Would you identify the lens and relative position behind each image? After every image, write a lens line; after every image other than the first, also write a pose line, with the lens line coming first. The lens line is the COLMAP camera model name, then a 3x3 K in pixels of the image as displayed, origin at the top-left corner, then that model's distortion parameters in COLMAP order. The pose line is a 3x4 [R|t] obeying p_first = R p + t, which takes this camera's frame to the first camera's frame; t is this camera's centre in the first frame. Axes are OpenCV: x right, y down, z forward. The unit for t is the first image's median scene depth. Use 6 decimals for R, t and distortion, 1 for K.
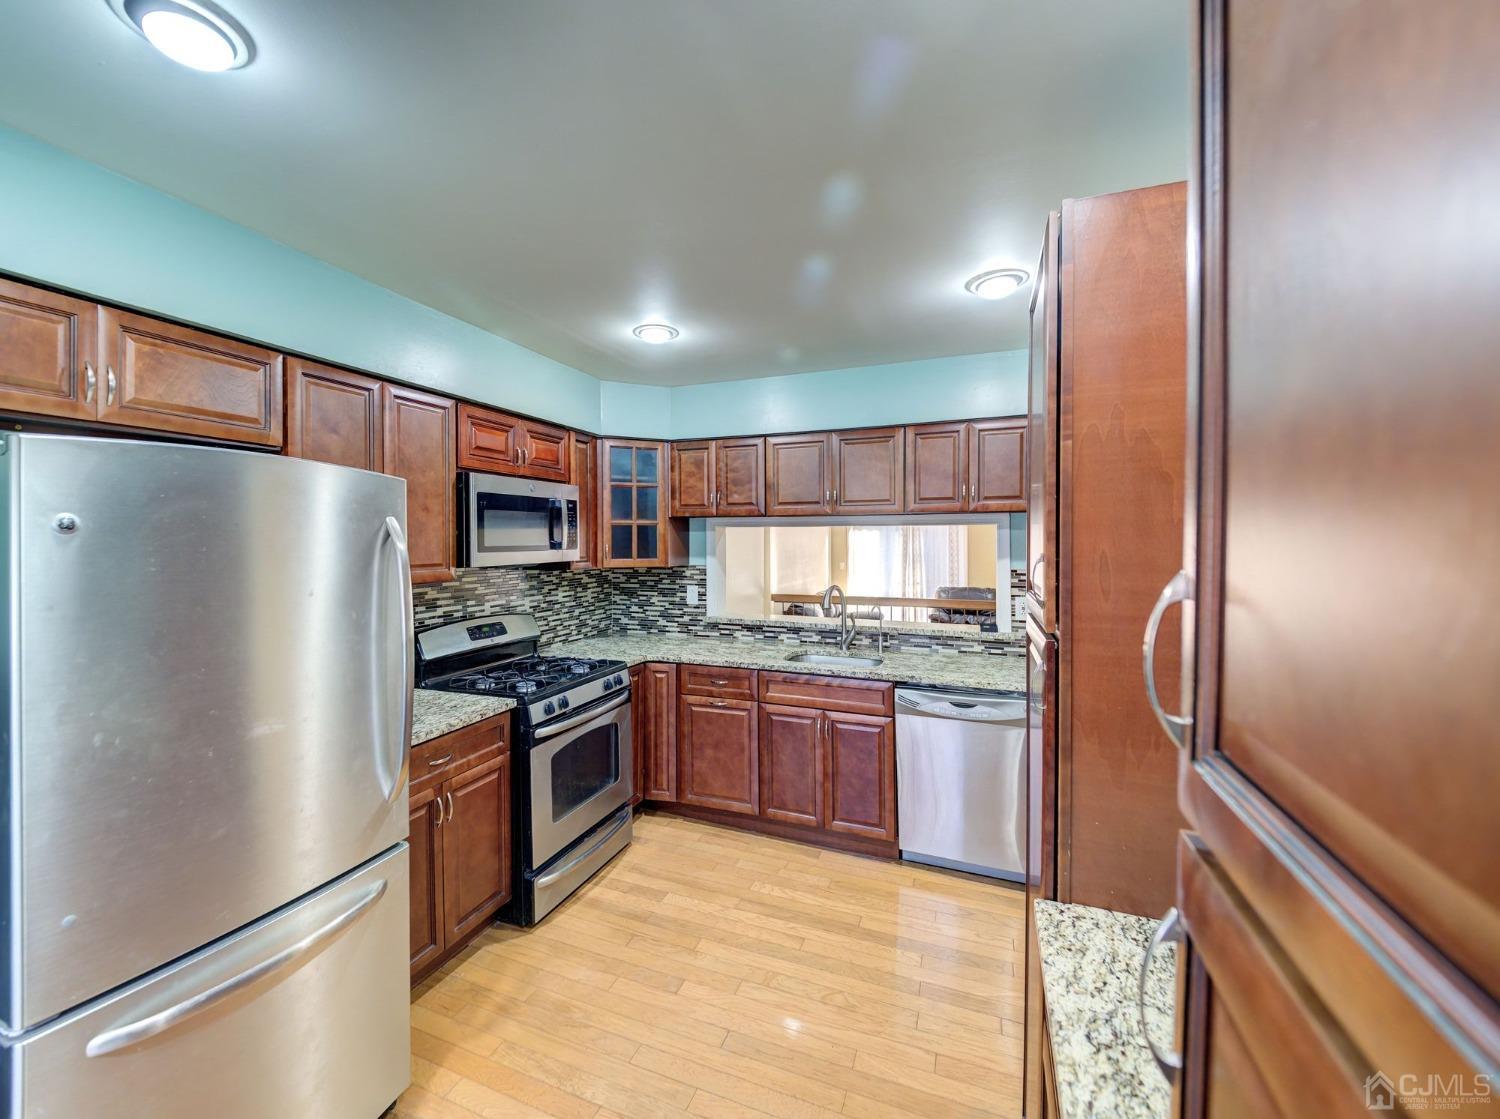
lens RADIAL K [[625.1, 0, 715.4], [0, 625.1, 542.4], [0, 0, 1]] dist [0.016311, -0.004638]
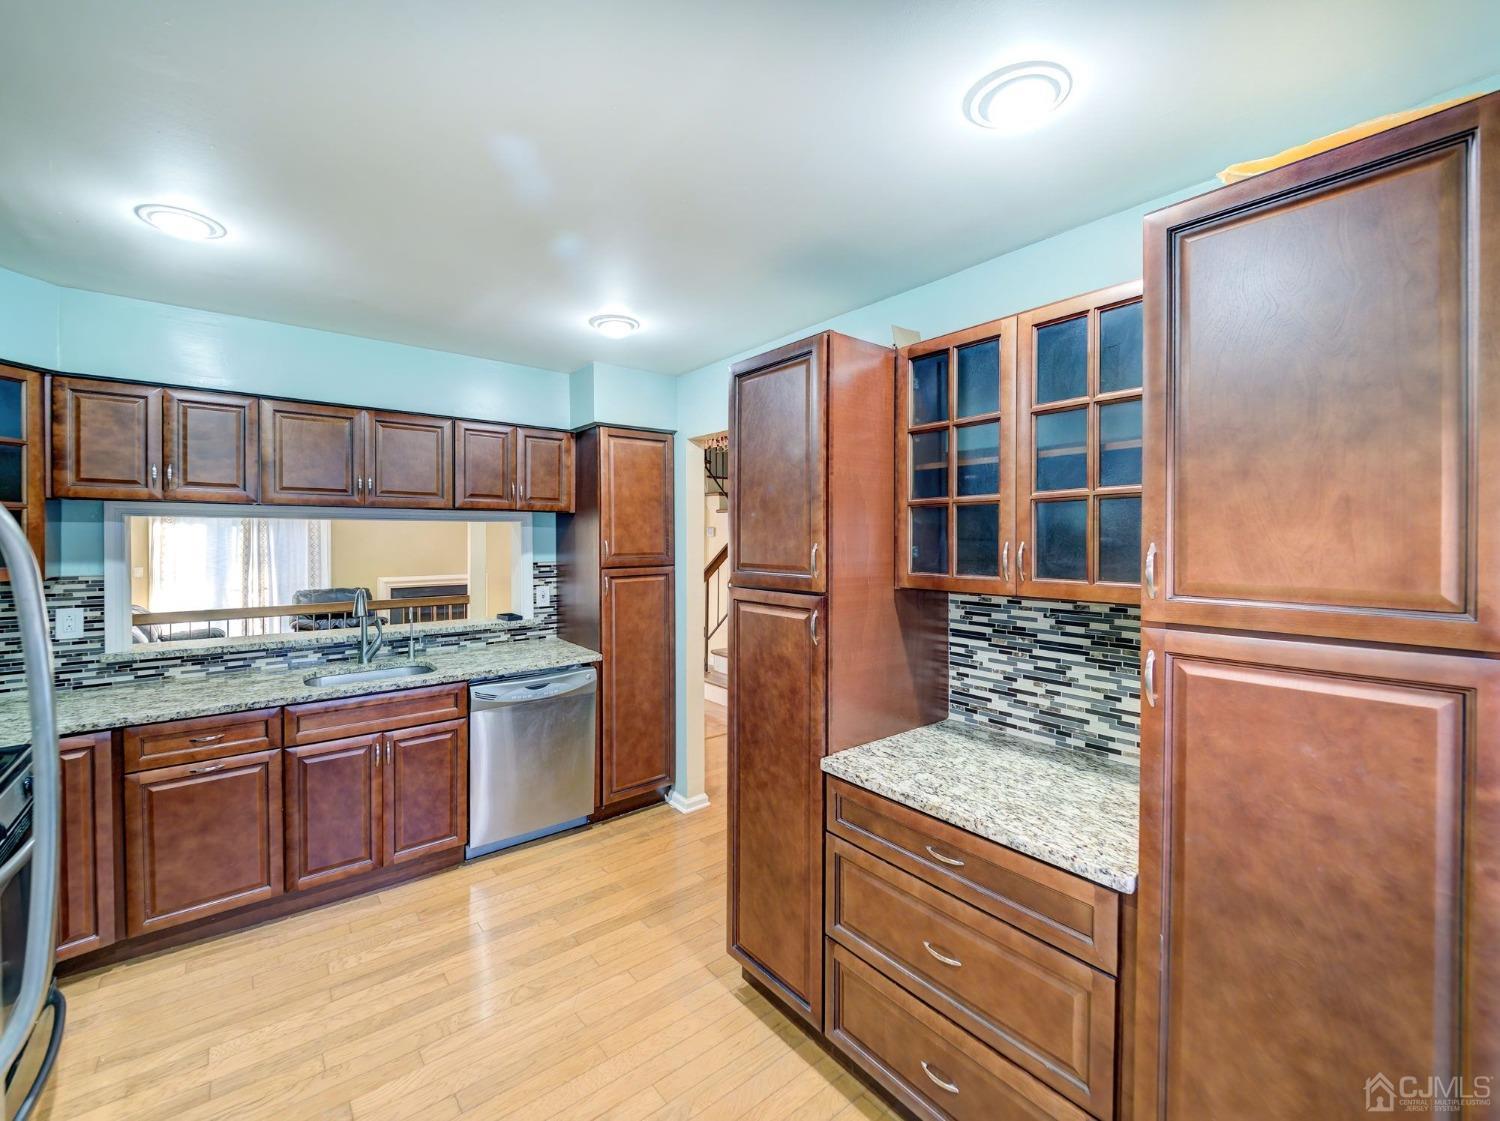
lens RADIAL K [[625.1, 0, 740.5], [0, 625.1, 546.7], [0, 0, 1]] dist [0.016311, -0.004638]
pose [[0.485985, -0.013893, 0.873857, -0.314513], [0.002912, 0.999894, 0.014277, 0.000106], [-0.873962, -0.004394, 0.485974, 0.130618]]
